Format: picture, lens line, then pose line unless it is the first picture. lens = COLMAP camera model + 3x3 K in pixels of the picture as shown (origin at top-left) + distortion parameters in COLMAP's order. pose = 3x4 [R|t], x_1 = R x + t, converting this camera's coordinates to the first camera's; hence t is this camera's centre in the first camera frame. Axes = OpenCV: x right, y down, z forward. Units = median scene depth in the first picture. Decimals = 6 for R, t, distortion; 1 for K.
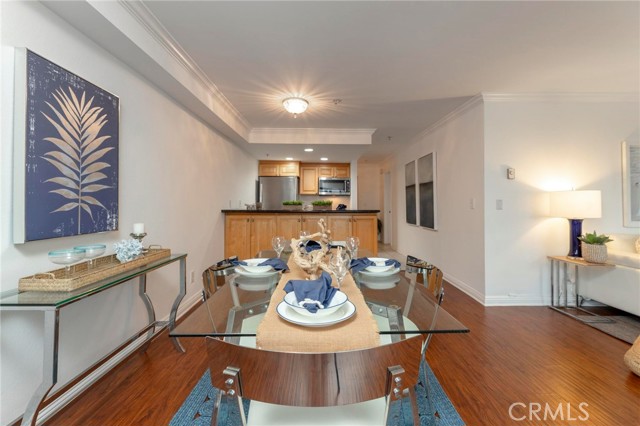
lens RADIAL K [[276.7, 0, 323.4], [0, 276.7, 197.8], [0, 0, 1]] dist [0.001967, 0.000261]
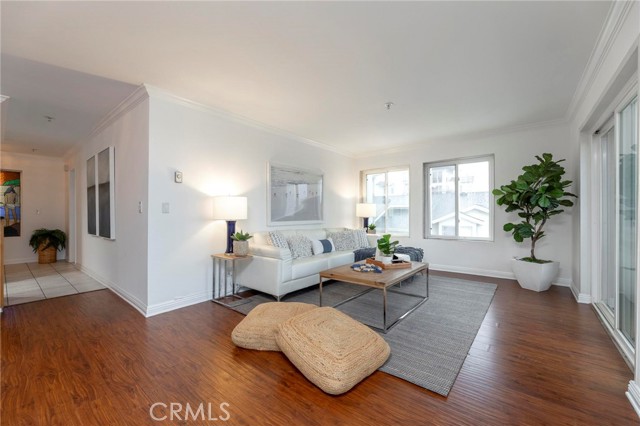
lens RADIAL K [[263.0, 0, 320.0], [0, 263.0, 213.0], [0, 0, 1]] dist [0.001547, 0.000092]
pose [[0.643934, -0.000616, 0.765081, 0.288657], [-0.014839, 0.999802, 0.013295, 0.022006], [-0.764937, -0.019914, 0.643797, -0.003854]]
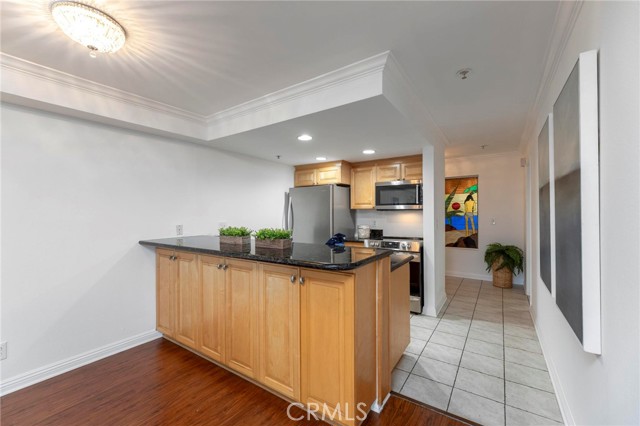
lens RADIAL K [[258.6, 0, 320.0], [0, 258.6, 213.0], [0, 0, 1]] dist [0.000905, -0.000033]
pose [[0.814931, -0.007749, -0.579506, 0.491690], [0.022295, 0.999590, 0.017987, -0.035726], [0.579129, -0.027578, 0.814769, 0.943067]]
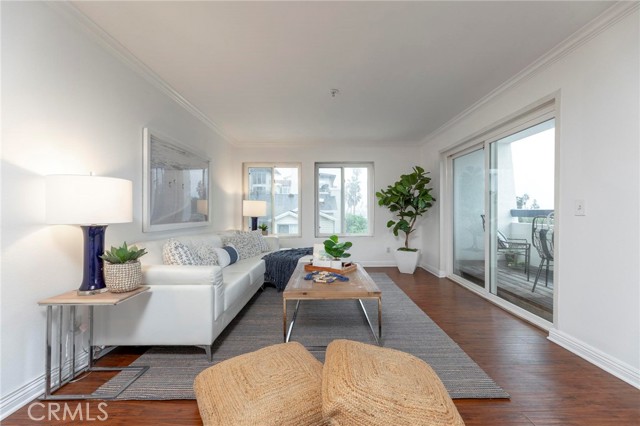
lens RADIAL K [[258.6, 0, 320.0], [0, 258.6, 213.0], [0, 0, 1]] dist [0.000905, -0.000033]
pose [[0.007958, -0.001670, 0.999967, 0.339515], [-0.022138, 0.999753, 0.001845, 0.035540], [-0.999723, -0.022152, 0.007919, 0.489424]]
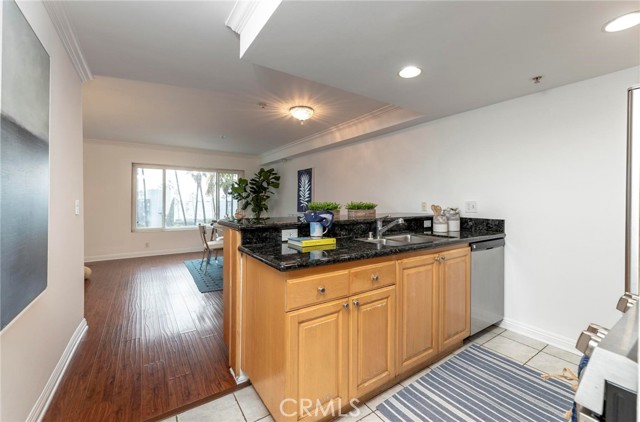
lens RADIAL K [[269.5, 0, 320.9], [0, 269.5, 203.3], [0, 0, 1]] dist [0.000230, 0.000023]
pose [[-0.845172, 0.002109, -0.534490, 0.428644], [0.008755, 0.999913, -0.009899, 0.024891], [0.534423, -0.013046, -0.845117, 2.089942]]
